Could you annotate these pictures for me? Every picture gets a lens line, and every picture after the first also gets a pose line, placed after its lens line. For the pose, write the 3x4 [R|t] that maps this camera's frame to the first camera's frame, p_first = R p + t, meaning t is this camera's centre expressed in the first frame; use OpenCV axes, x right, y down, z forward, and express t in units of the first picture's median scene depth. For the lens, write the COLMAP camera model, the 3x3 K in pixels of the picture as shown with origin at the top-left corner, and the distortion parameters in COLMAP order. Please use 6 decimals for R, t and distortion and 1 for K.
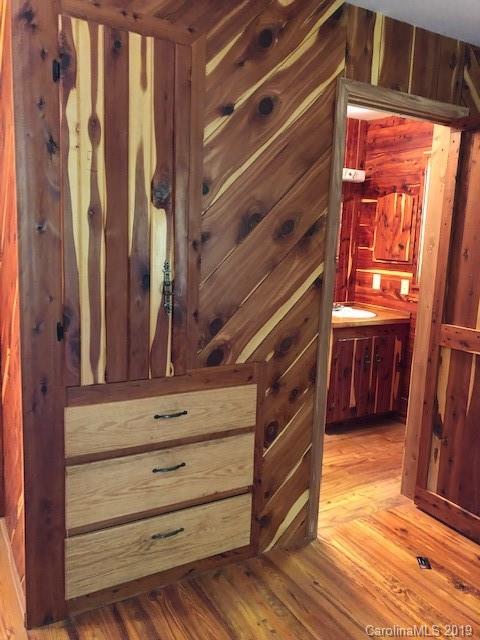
lens RADIAL K [[521.4, 0, 238.9], [0, 521.4, 320.3], [0, 0, 1]] dist [0.031740, -0.022567]
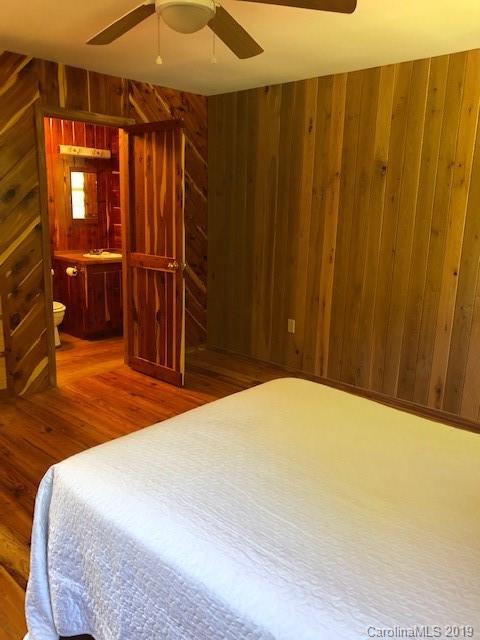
lens RADIAL K [[521.4, 0, 242.0], [0, 521.4, 318.6], [0, 0, 1]] dist [0.031740, -0.022567]
pose [[0.957210, -0.075332, 0.279416, 0.273749], [0.057284, 0.995743, 0.072215, 0.126189], [-0.283667, -0.053119, 0.957451, -0.752121]]
